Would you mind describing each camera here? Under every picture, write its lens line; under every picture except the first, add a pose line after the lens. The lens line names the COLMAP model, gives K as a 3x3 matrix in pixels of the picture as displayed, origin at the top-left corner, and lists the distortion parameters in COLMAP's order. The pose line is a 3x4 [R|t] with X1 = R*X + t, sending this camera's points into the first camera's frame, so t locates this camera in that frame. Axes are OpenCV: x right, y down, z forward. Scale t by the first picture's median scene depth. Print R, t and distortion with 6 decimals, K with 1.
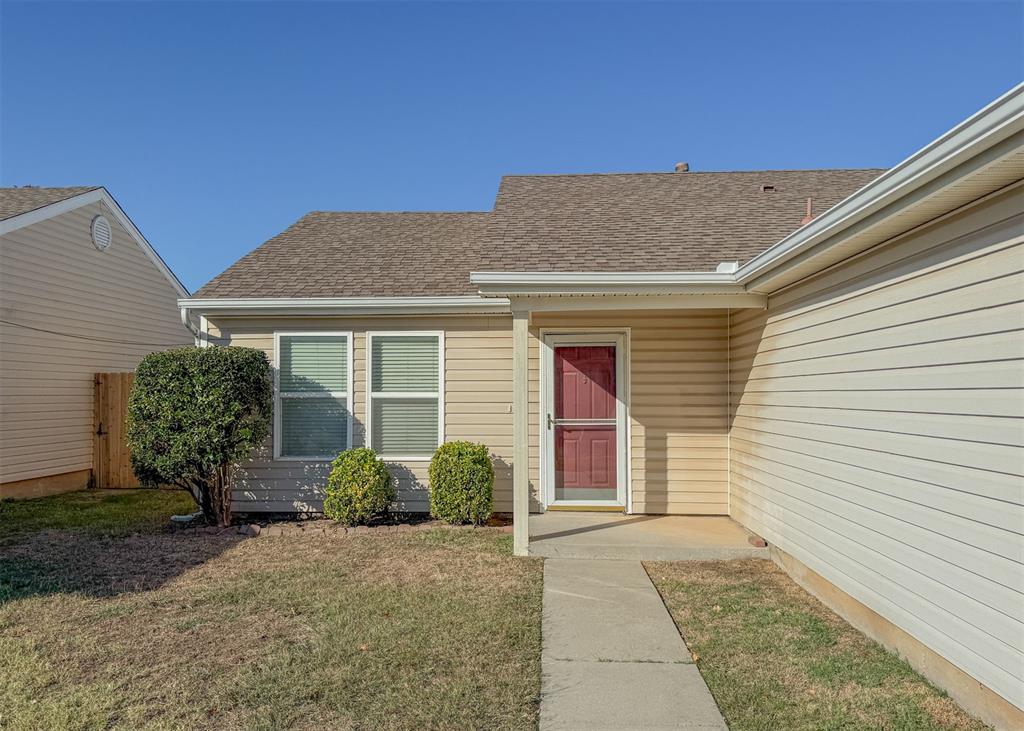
lens RADIAL K [[826.9, 0, 510.0], [0, 826.9, 385.6], [0, 0, 1]] dist [0.128823, -0.000484]
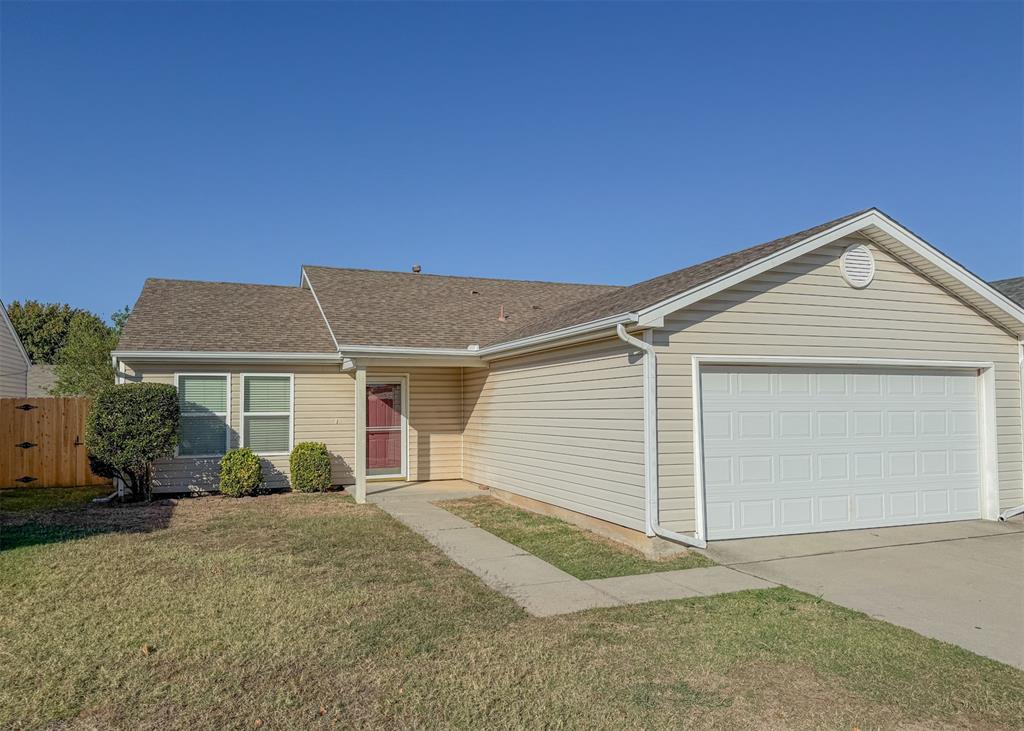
lens RADIAL K [[707.2, 0, 522.4], [0, 707.2, 384.8], [0, 0, 1]] dist [0.159383, -0.321449]
pose [[0.908196, 0.007992, 0.418470, -0.260762], [0.003073, 0.999663, -0.025761, -0.007223], [-0.418535, 0.024682, 0.907865, -0.444363]]
